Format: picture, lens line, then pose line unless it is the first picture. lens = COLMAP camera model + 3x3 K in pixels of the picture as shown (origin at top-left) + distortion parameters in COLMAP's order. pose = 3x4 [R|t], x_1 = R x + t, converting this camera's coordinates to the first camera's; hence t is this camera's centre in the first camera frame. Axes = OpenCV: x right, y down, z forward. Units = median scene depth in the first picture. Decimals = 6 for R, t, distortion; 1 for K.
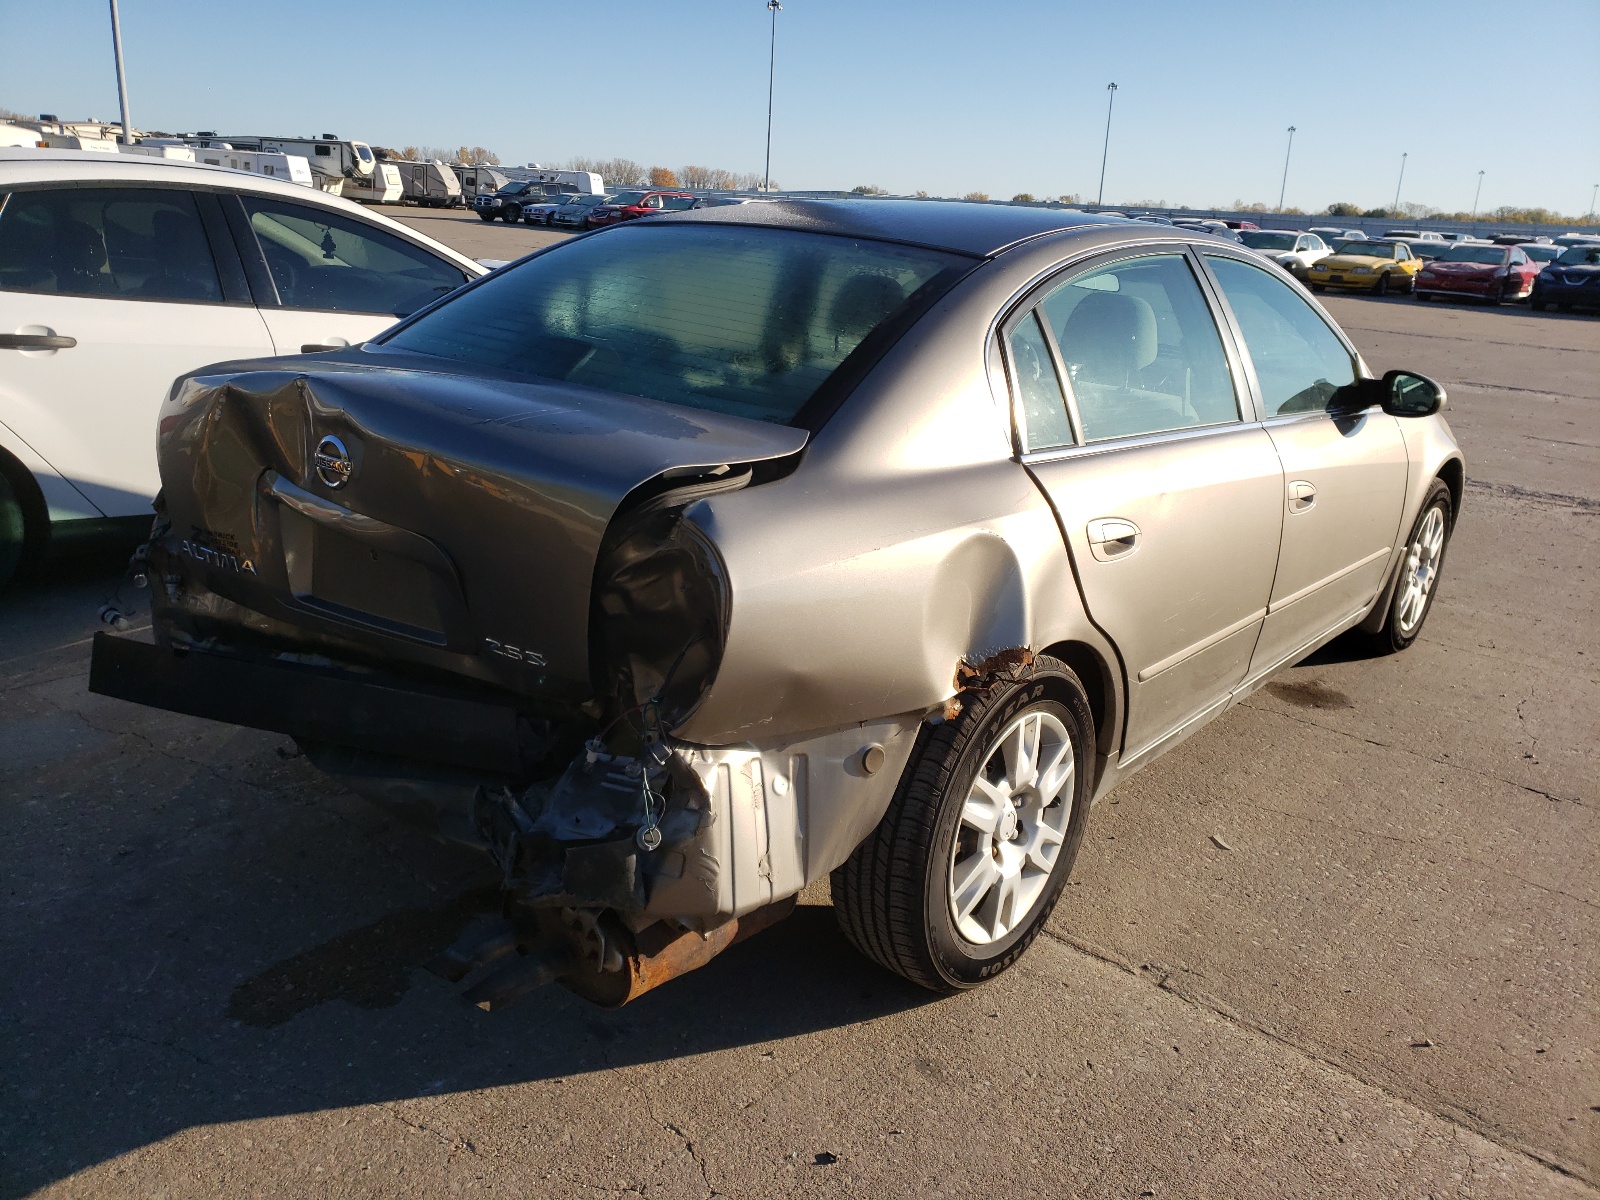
lens RADIAL K [[1259.7, 0, 800.0], [0, 1259.7, 600.0], [0, 0, 1]] dist [-0.001447, 0.035097]
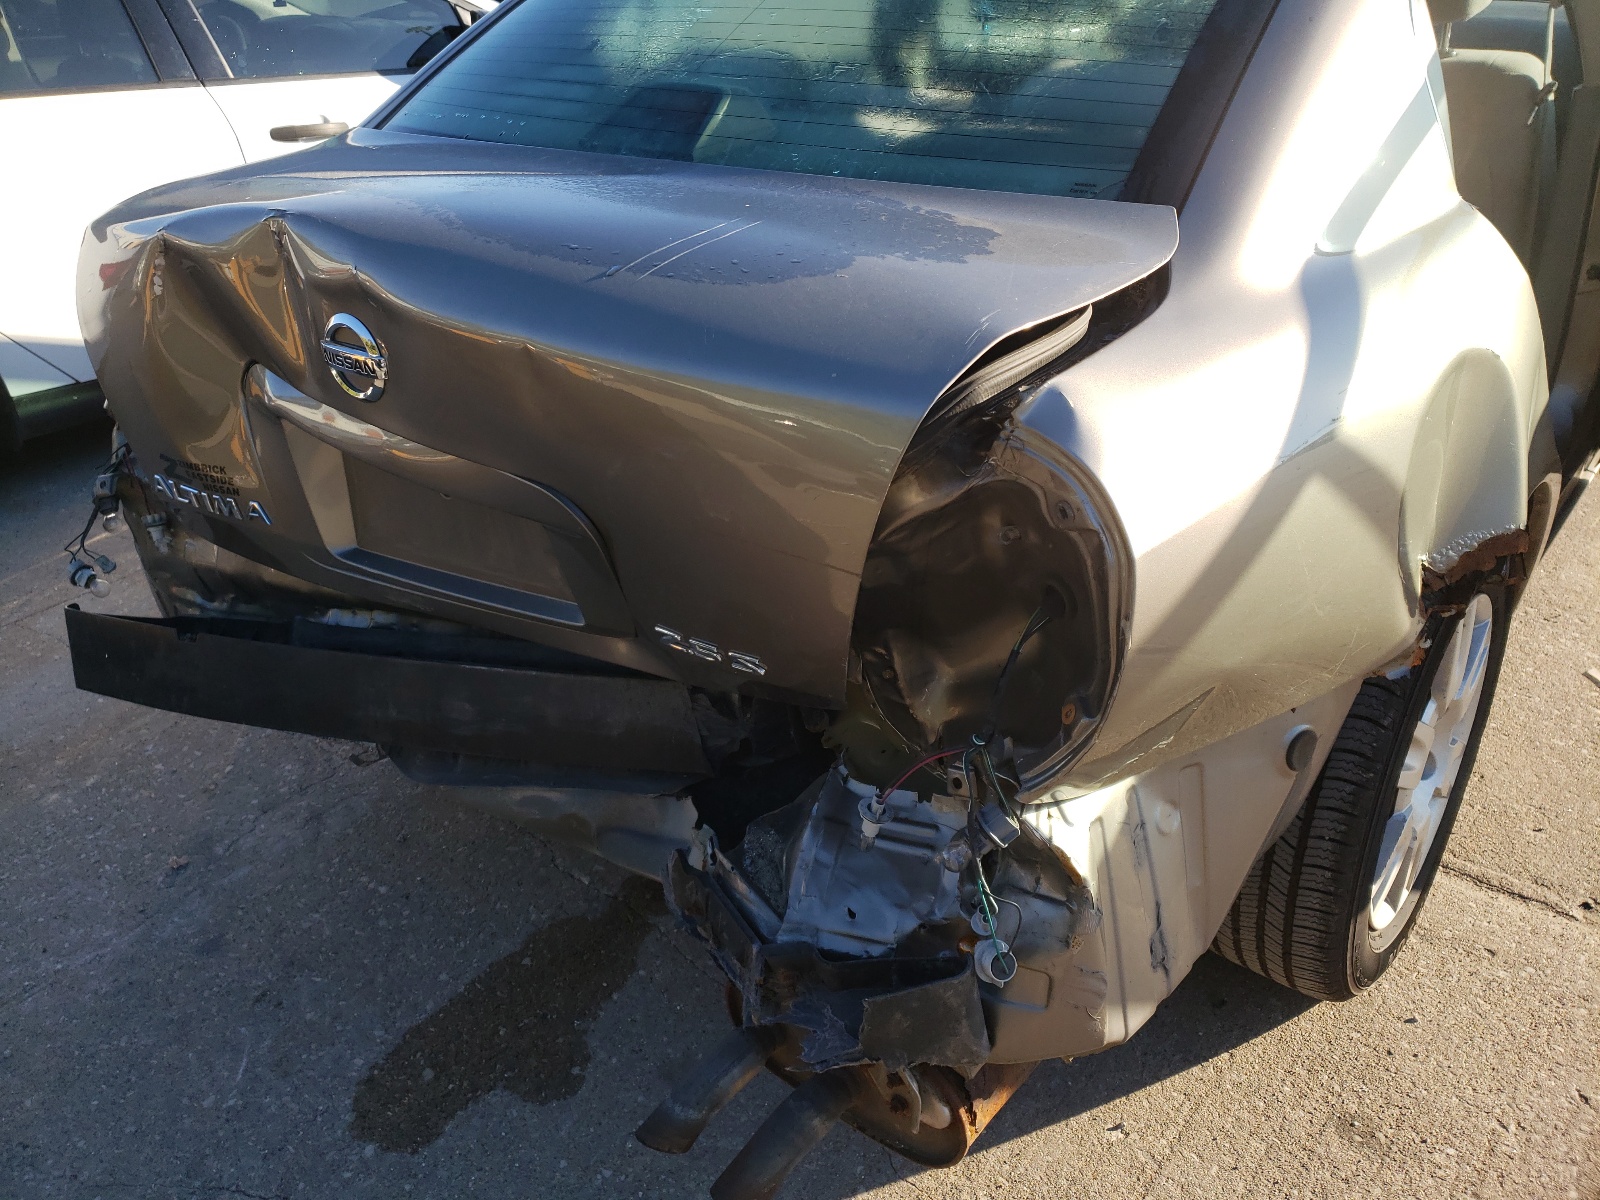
lens RADIAL K [[1272.6, 0, 800.0], [0, 1272.6, 600.0], [0, 0, 1]] dist [0.012242, 0.007217]
pose [[0.992815, -0.110075, -0.046933, -0.129028], [0.117487, 0.971108, 0.207715, -0.089502], [0.022713, -0.211736, 0.977063, 0.347938]]
